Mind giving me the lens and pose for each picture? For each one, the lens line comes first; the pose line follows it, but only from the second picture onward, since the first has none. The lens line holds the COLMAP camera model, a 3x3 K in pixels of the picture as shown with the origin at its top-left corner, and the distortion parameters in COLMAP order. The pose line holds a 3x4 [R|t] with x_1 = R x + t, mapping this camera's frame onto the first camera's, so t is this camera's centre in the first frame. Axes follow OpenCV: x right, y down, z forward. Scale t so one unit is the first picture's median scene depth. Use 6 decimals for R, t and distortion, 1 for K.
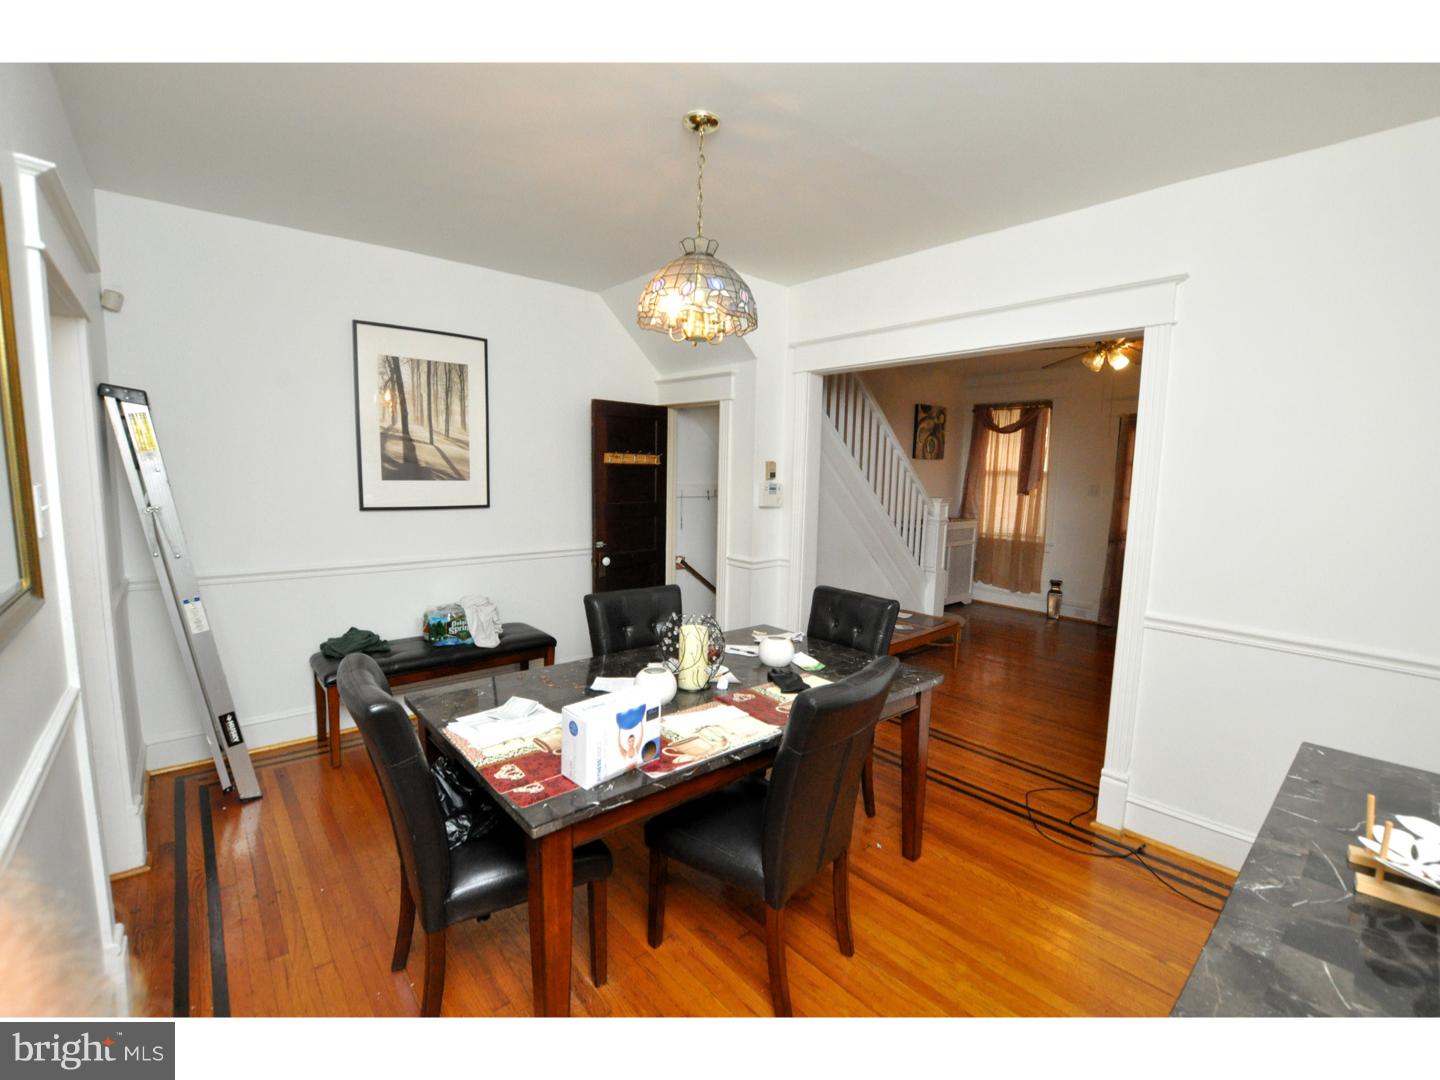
lens RADIAL K [[625.1, 0, 721.2], [0, 625.1, 547.9], [0, 0, 1]] dist [-0.036932, 0.000460]
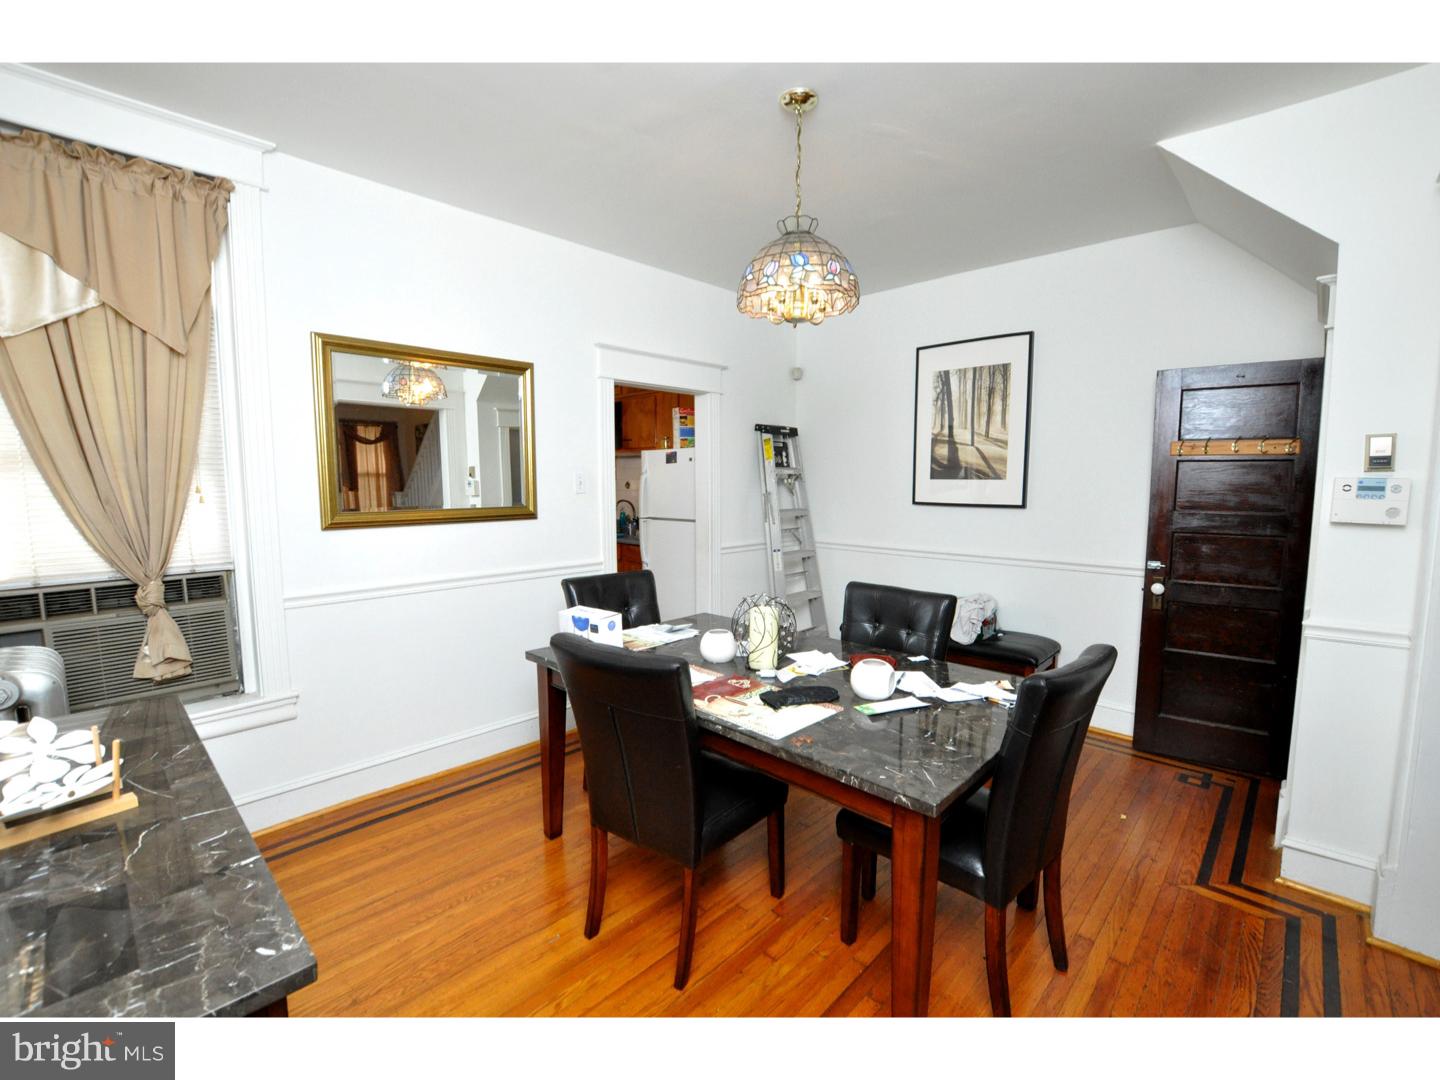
lens RADIAL K [[625.1, 0, 722.7], [0, 625.1, 538.4], [0, 0, 1]] dist [-0.036932, 0.000460]
pose [[0.094097, 0.074697, -0.992757, 0.543650], [-0.121016, 0.990645, 0.063067, -0.023770], [0.988181, 0.114205, 0.102256, 0.468835]]
